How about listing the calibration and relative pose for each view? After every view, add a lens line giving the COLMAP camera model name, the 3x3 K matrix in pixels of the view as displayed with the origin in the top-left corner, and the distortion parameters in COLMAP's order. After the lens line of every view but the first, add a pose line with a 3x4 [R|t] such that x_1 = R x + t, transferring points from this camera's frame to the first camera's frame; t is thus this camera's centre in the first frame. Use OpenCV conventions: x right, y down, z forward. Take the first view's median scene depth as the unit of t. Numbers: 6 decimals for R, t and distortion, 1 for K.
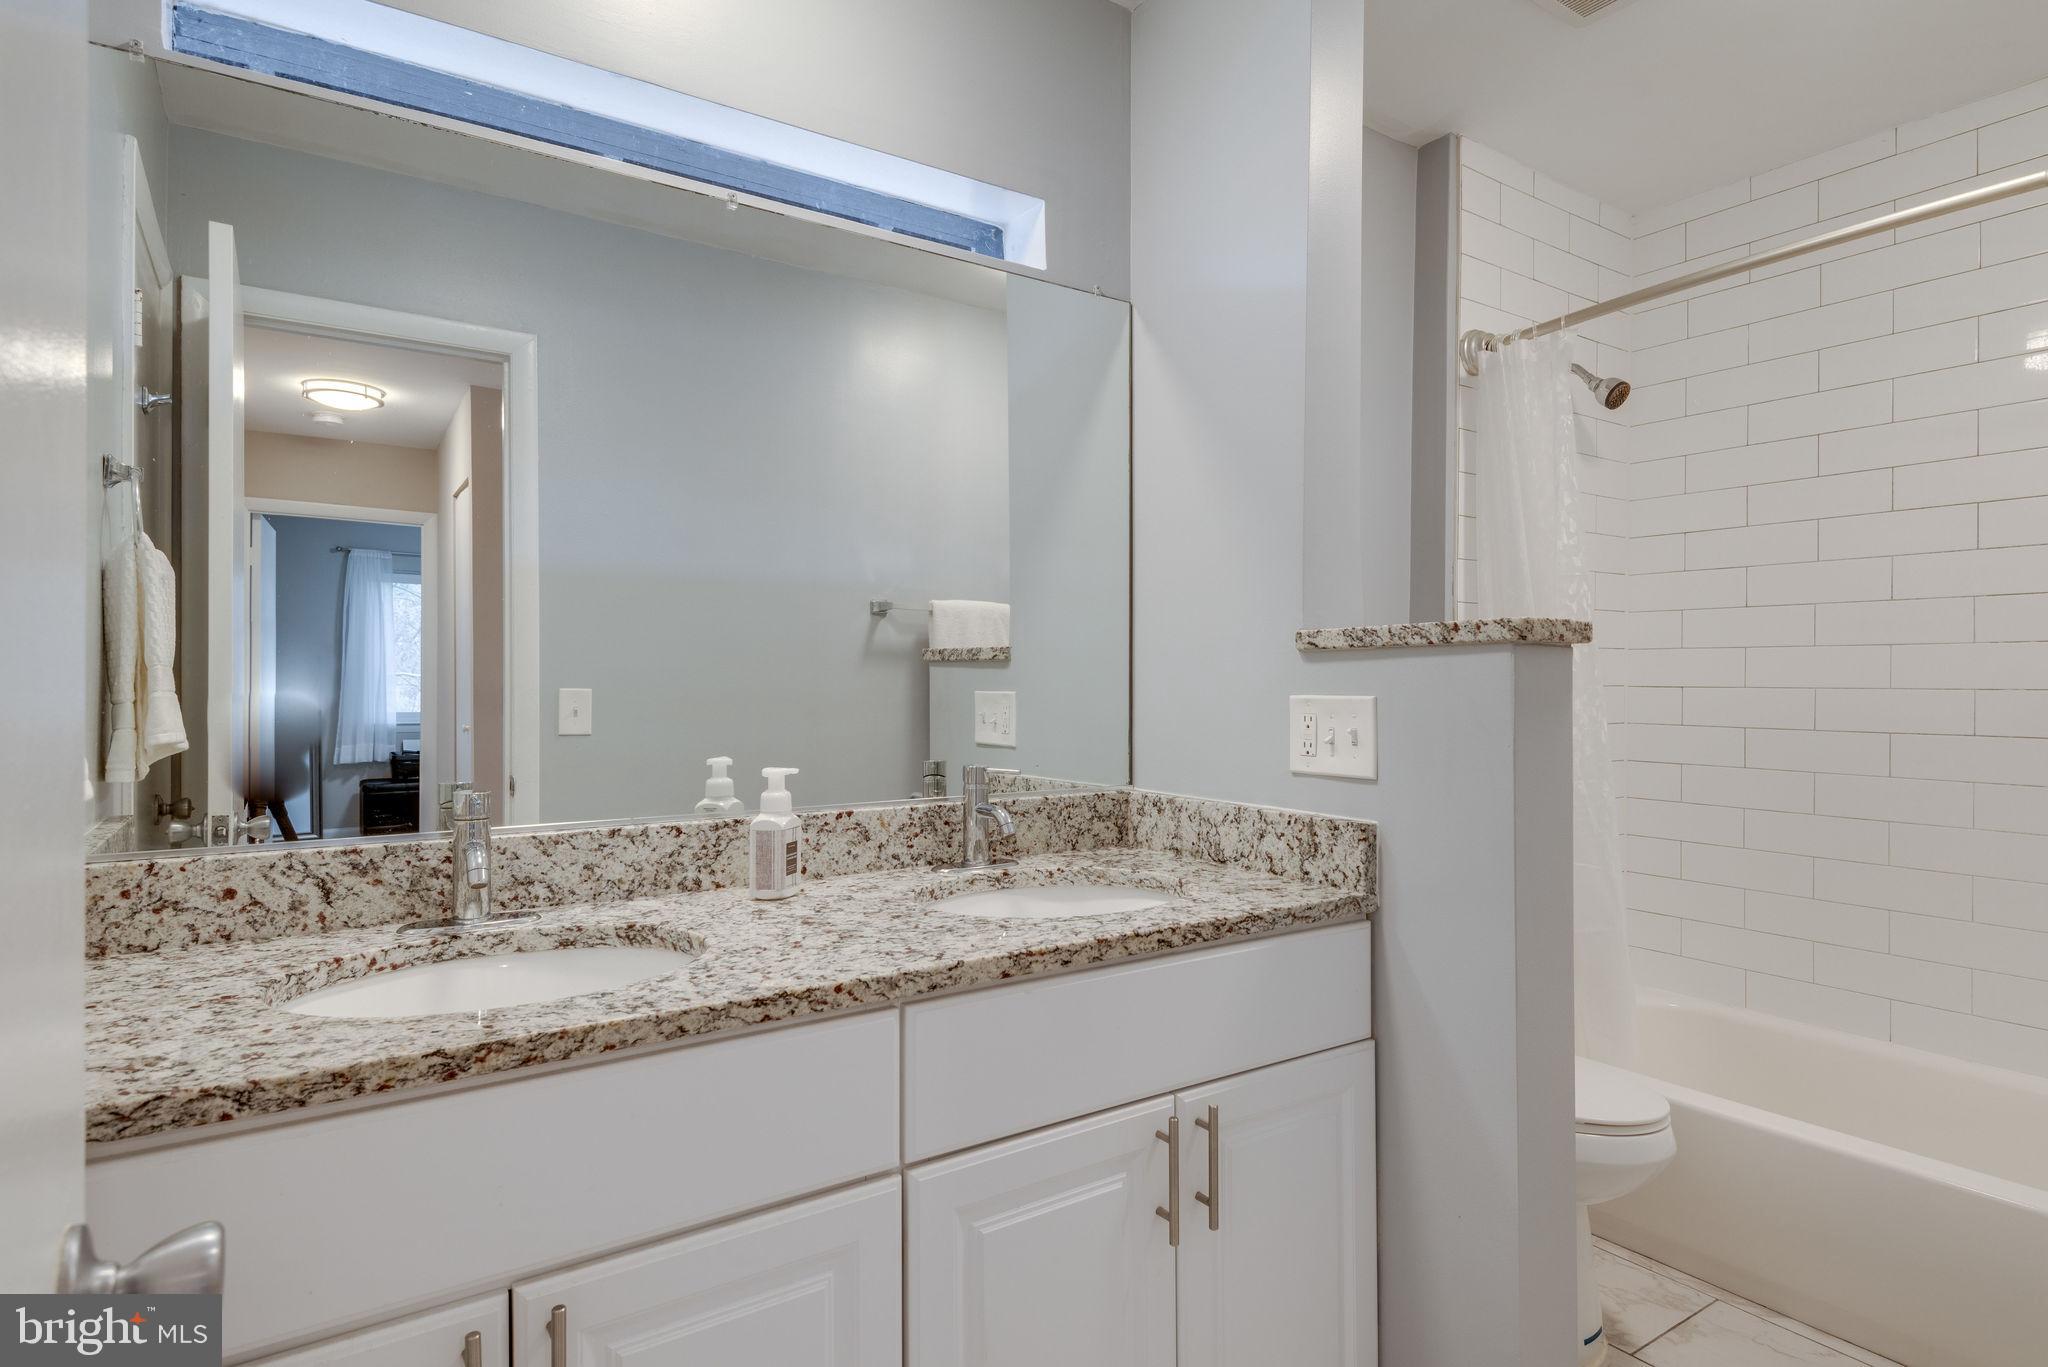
lens RADIAL K [[1098.7, 0, 1039.3], [0, 1098.7, 682.6], [0, 0, 1]] dist [0.037463, -0.027213]
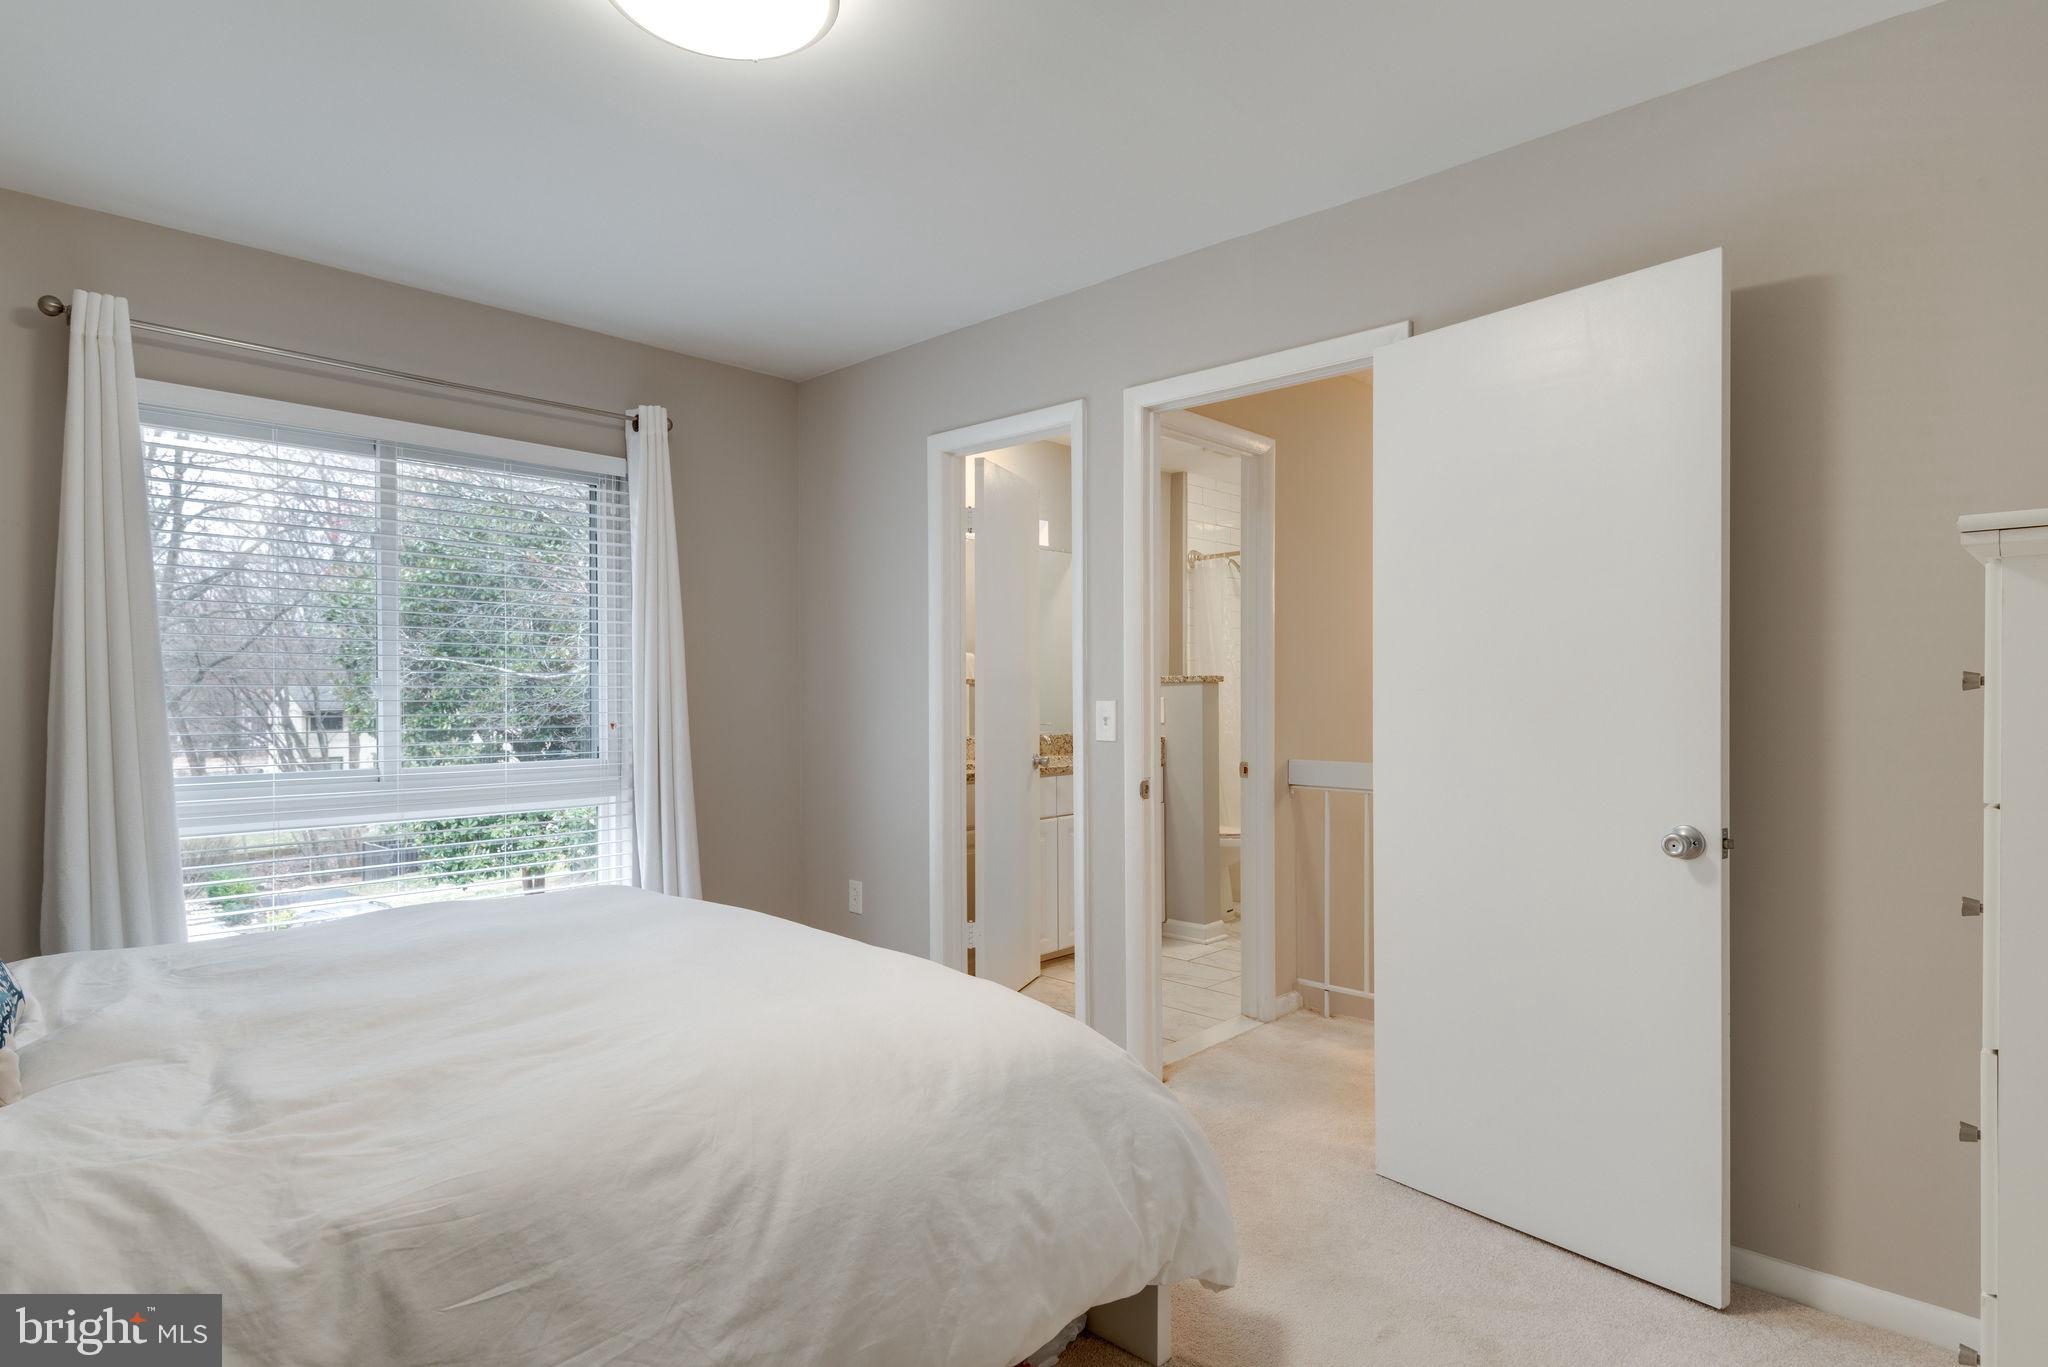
lens RADIAL K [[1098.7, 0, 1039.3], [0, 1098.7, 682.6], [0, 0, 1]] dist [0.037463, -0.027213]
pose [[0.973785, 0.000242, 0.227472, -0.518790], [0.002091, 0.999948, -0.010016, 0.000120], [-0.227463, 0.010229, 0.973733, -1.359597]]
